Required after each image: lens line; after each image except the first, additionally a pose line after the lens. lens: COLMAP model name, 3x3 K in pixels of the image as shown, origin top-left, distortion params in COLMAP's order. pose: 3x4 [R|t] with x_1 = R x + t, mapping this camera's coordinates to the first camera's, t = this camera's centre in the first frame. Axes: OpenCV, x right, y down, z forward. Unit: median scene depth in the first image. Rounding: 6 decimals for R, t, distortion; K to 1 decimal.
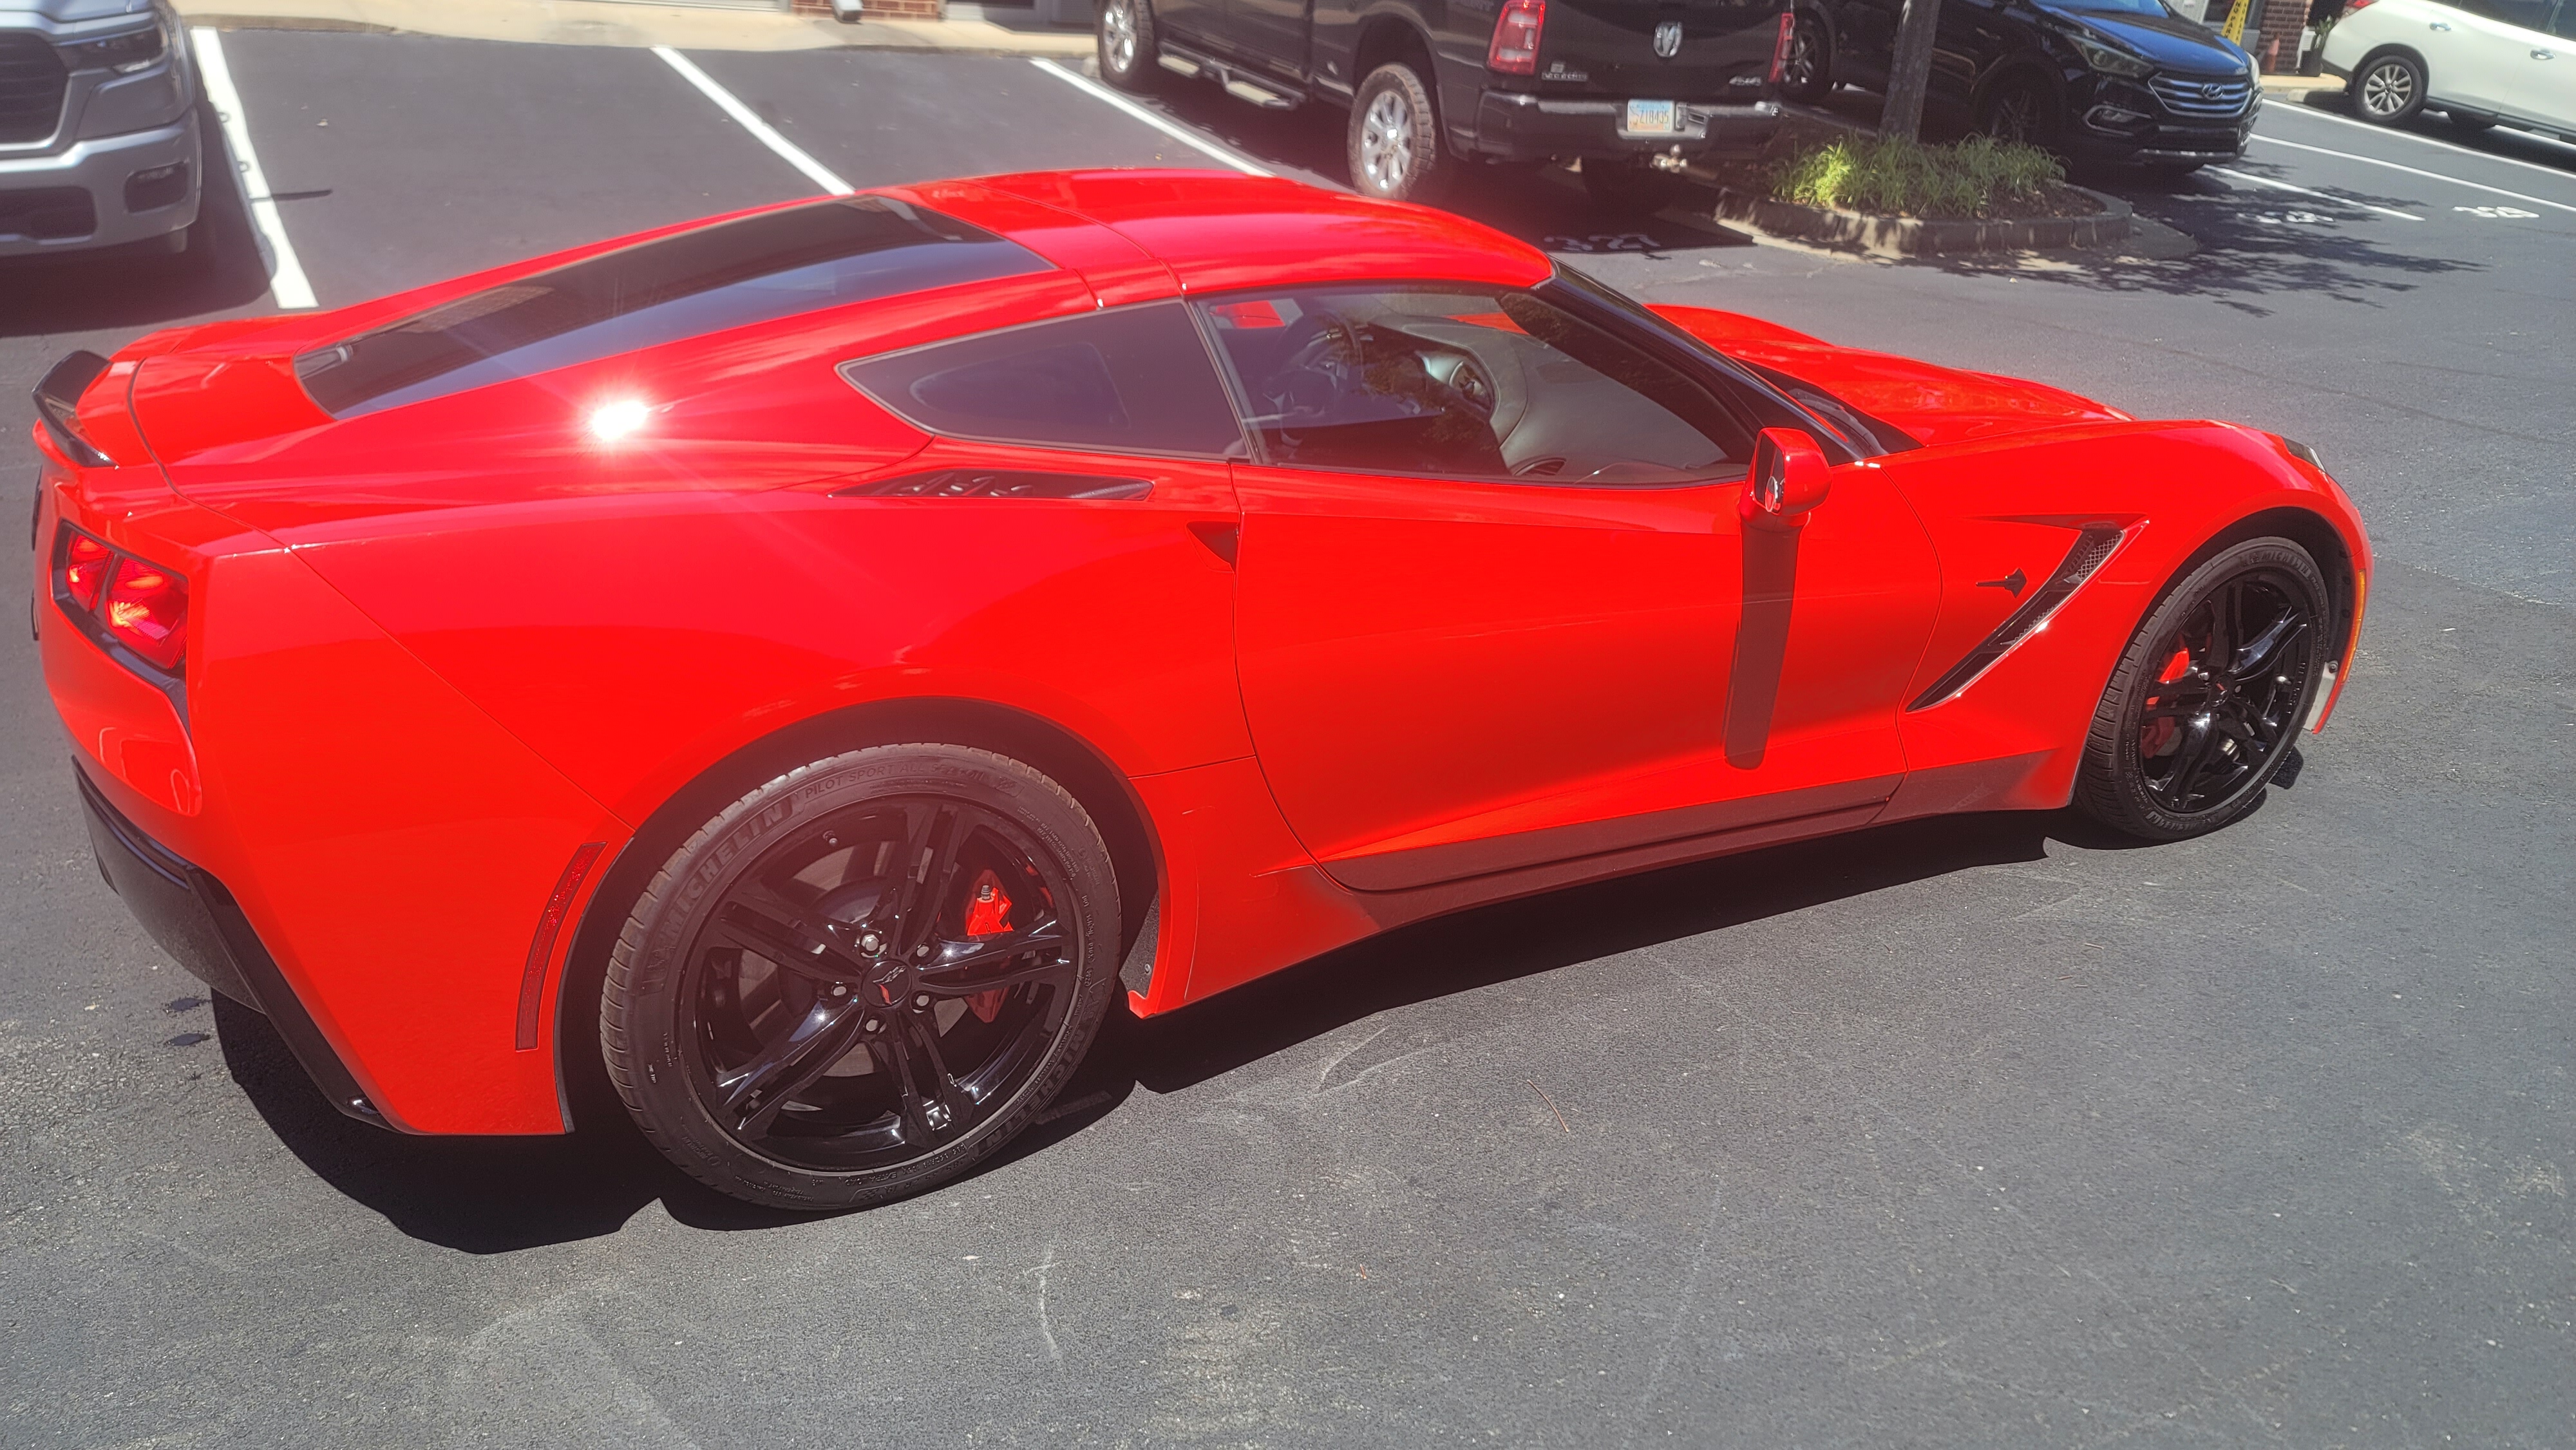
lens RADIAL K [[1870.8, 0, 1273.2], [0, 1870.8, 724.6], [0, 0, 1]] dist [0.032905, -0.006312]
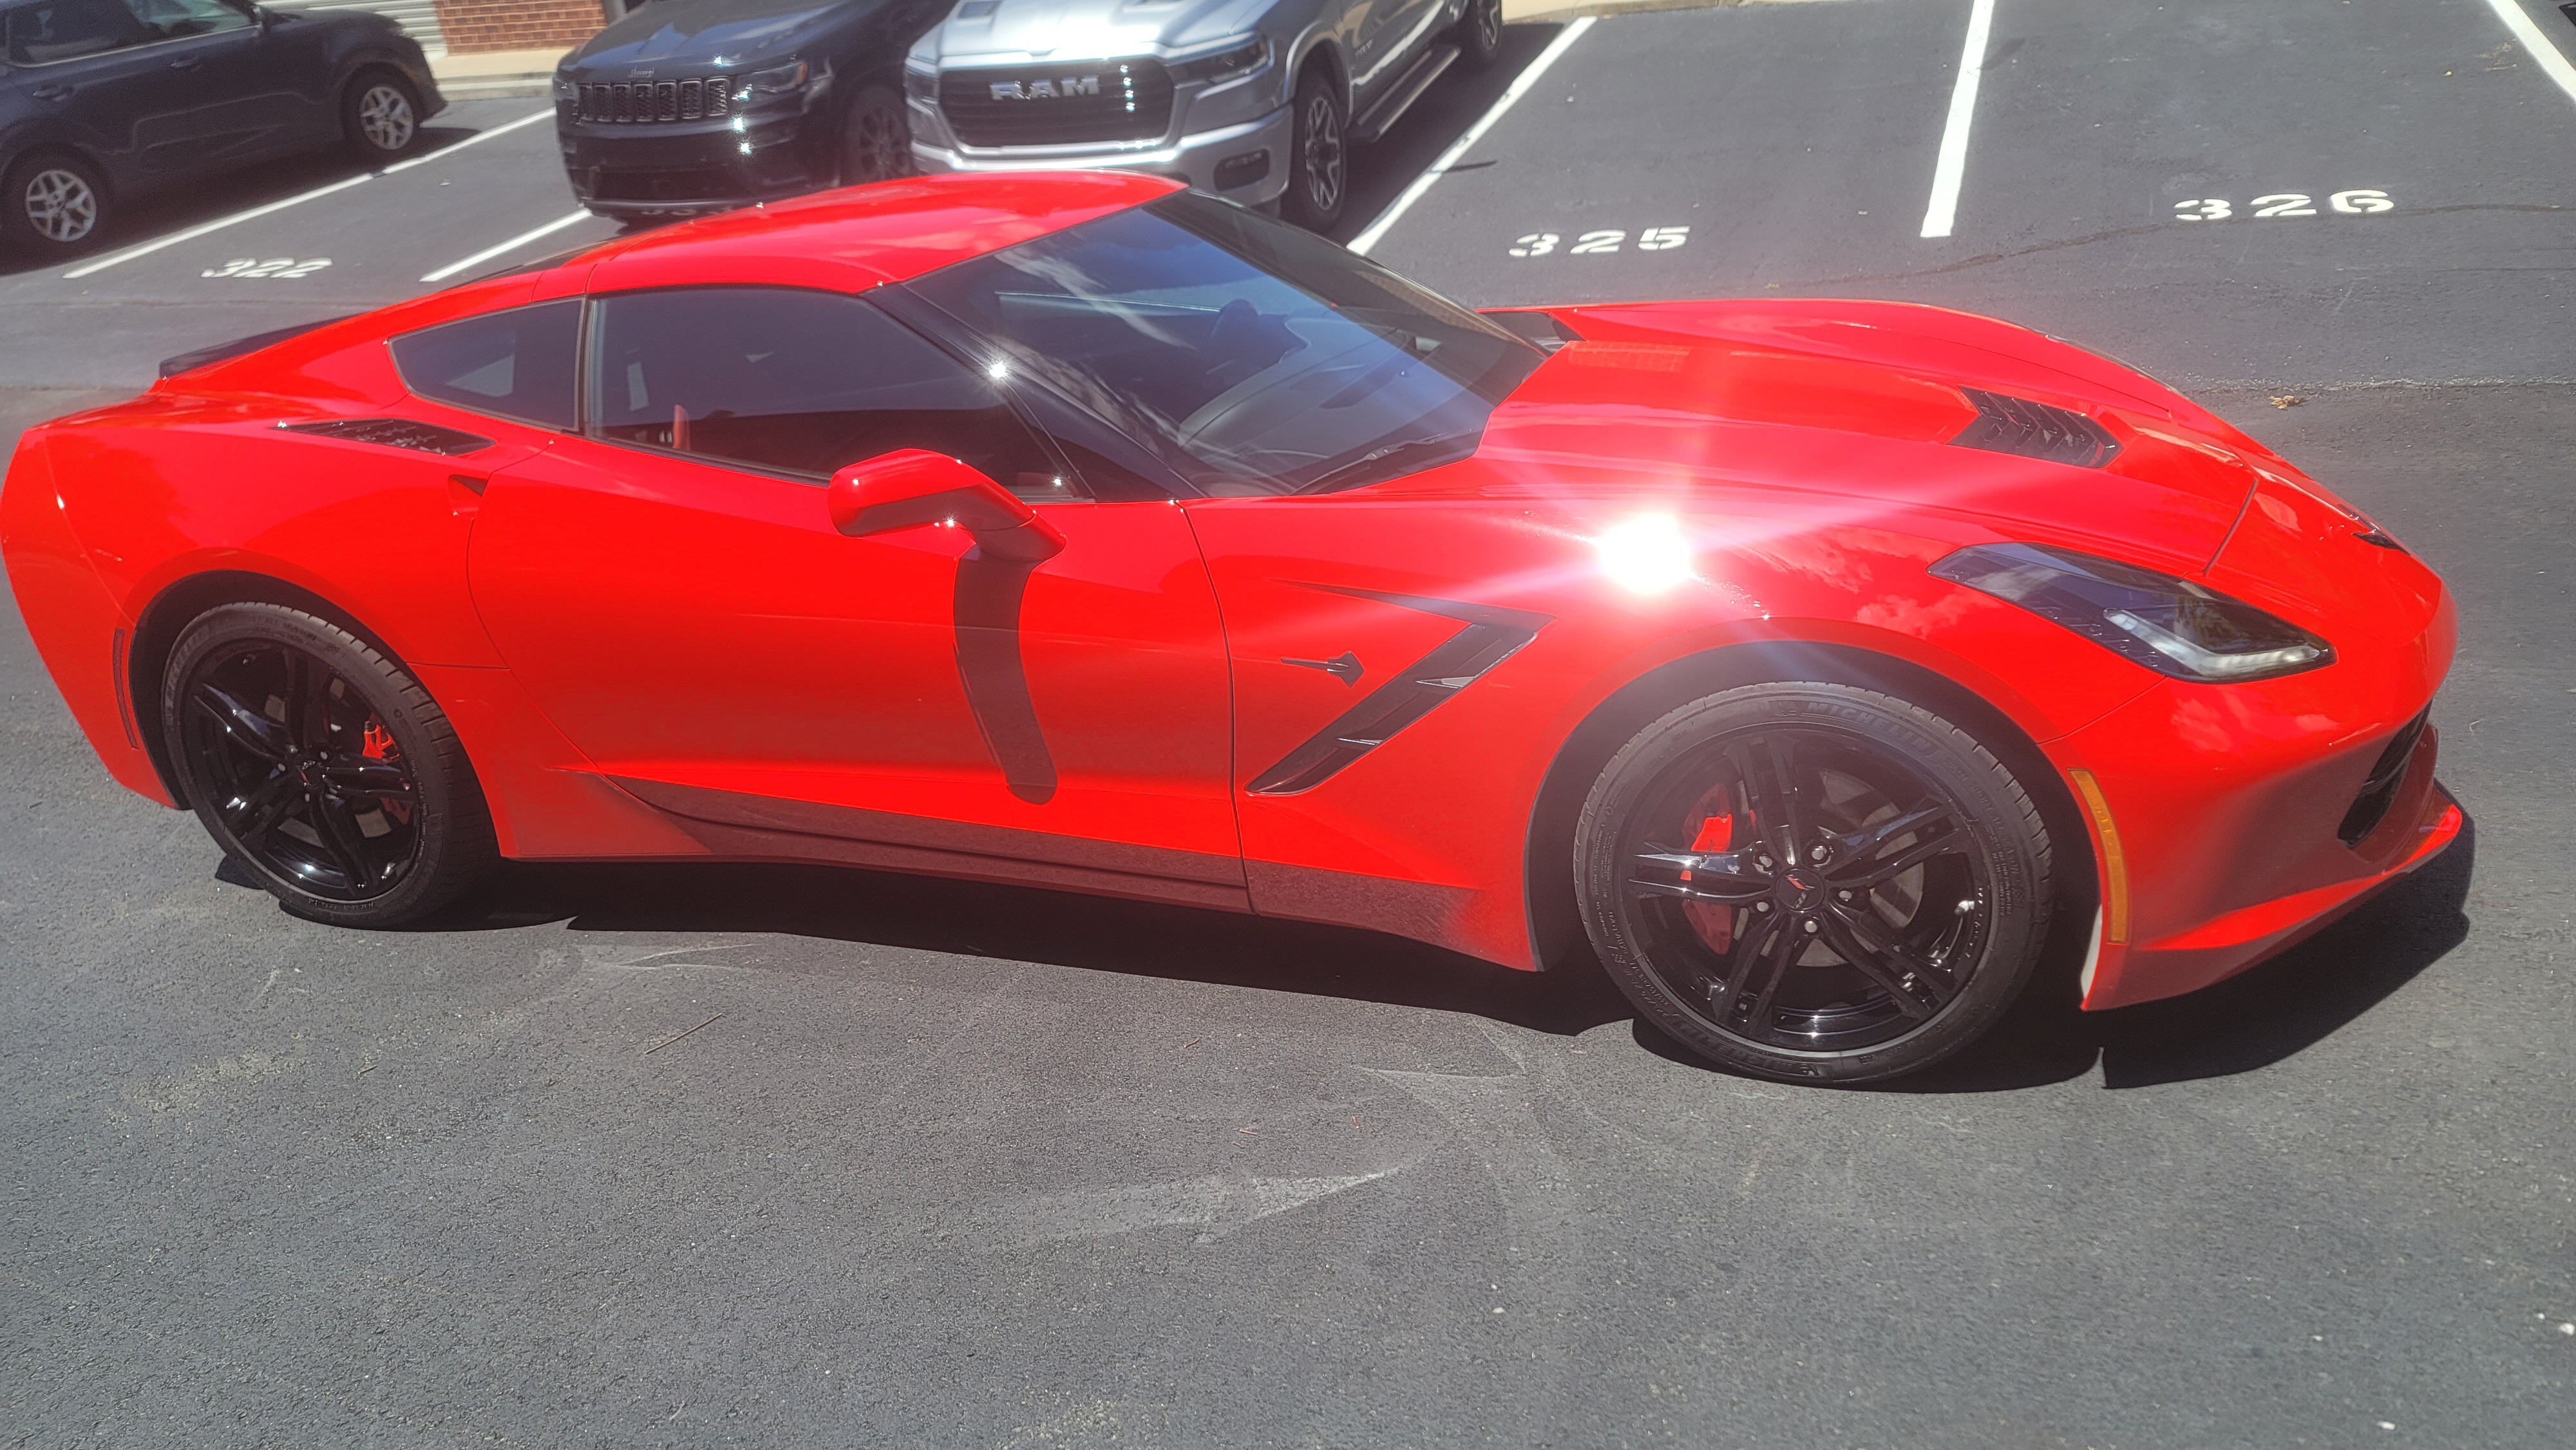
lens RADIAL K [[1870.8, 0, 1304.0], [0, 1870.8, 741.5], [0, 0, 1]] dist [0.032905, -0.006312]
pose [[0.656857, 0.203785, -0.725955, 0.983419], [-0.173141, 0.977824, 0.117826, -0.137227], [0.733867, 0.048298, 0.677574, 0.420392]]
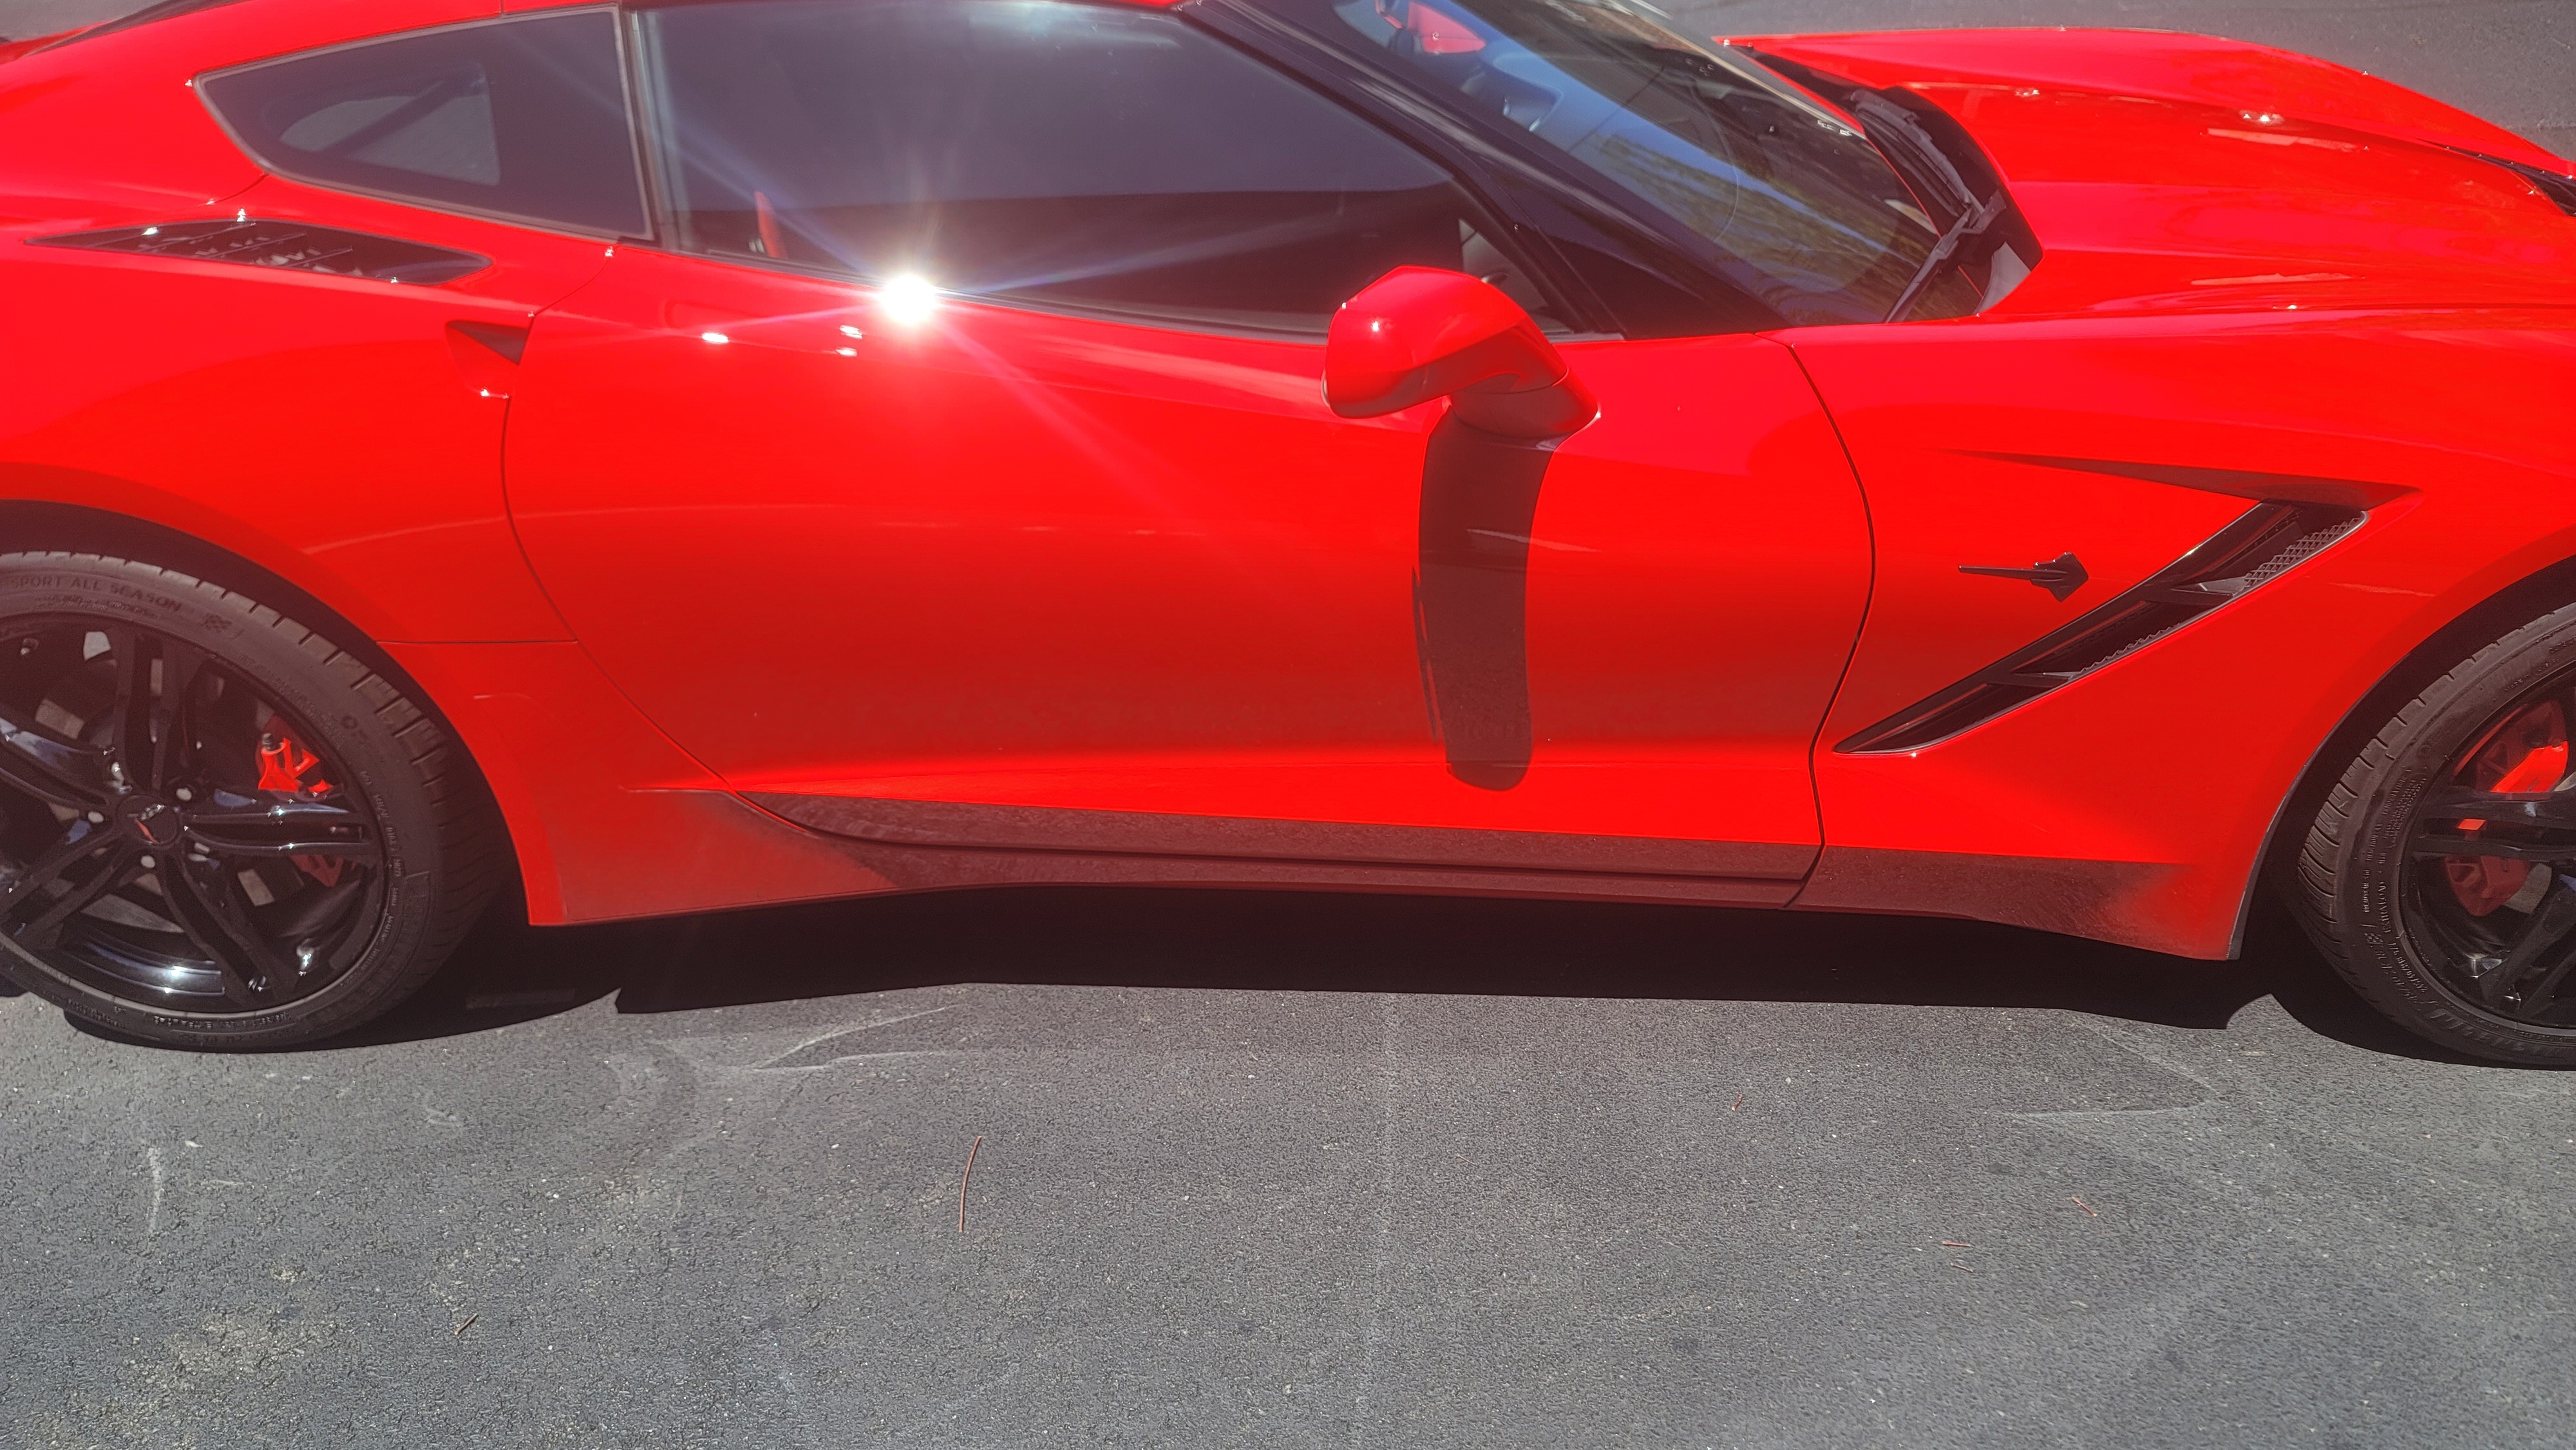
lens RADIAL K [[1870.8, 0, 1295.0], [0, 1870.8, 733.1], [0, 0, 1]] dist [0.032905, -0.006312]
pose [[0.846385, 0.218981, -0.485468, 0.481803], [-0.140467, 0.971067, 0.193124, -0.106097], [0.513713, -0.095265, 0.852657, 0.384091]]
